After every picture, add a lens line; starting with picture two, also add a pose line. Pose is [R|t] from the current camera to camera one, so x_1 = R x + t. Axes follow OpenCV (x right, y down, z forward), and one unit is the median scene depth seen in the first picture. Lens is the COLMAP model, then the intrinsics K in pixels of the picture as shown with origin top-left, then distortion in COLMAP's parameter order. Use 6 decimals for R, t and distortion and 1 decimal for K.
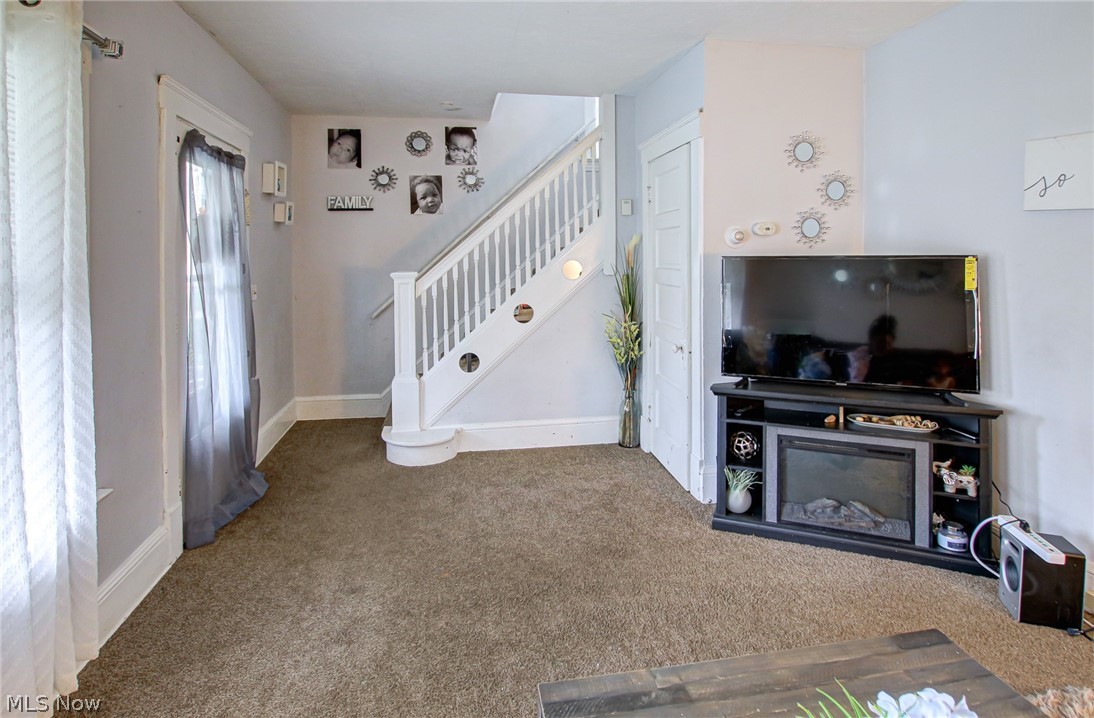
lens RADIAL K [[580.3, 0, 544.2], [0, 580.3, 260.8], [0, 0, 1]] dist [-0.014104, 0.001006]
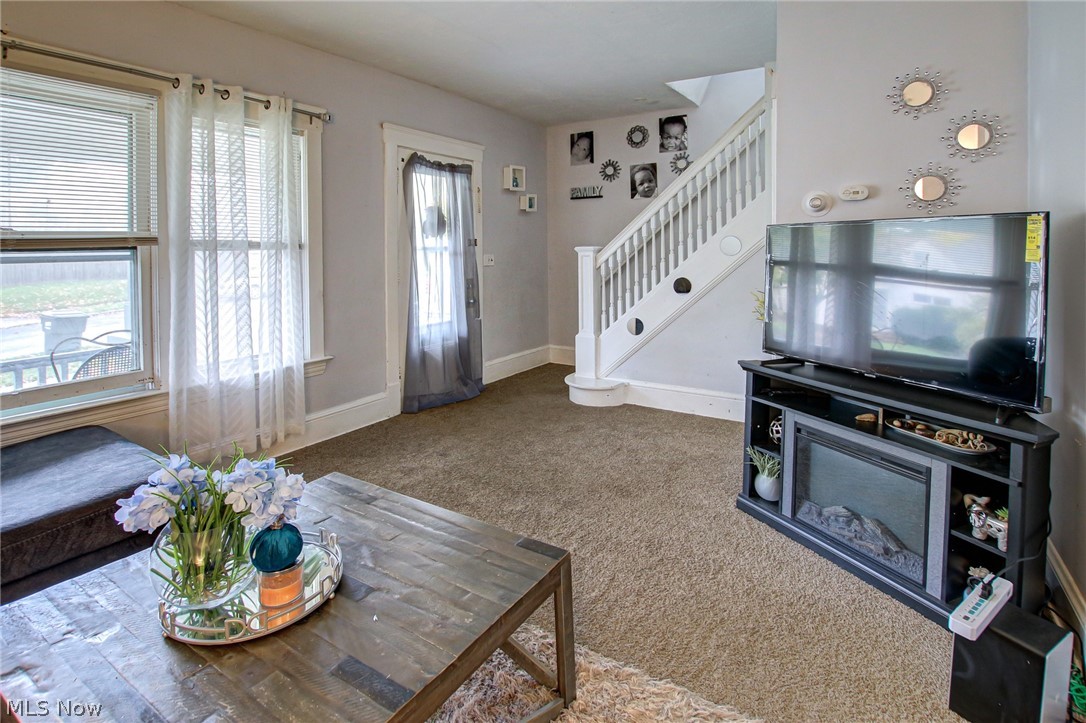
lens RADIAL K [[561.4, 0, 543.6], [0, 561.4, 252.4], [0, 0, 1]] dist [-0.002840, -0.000286]
pose [[0.742959, 0.010279, -0.669258, 0.456336], [-0.006667, 0.999946, 0.007957, 0.021729], [0.669303, -0.001450, 0.742988, 0.059383]]
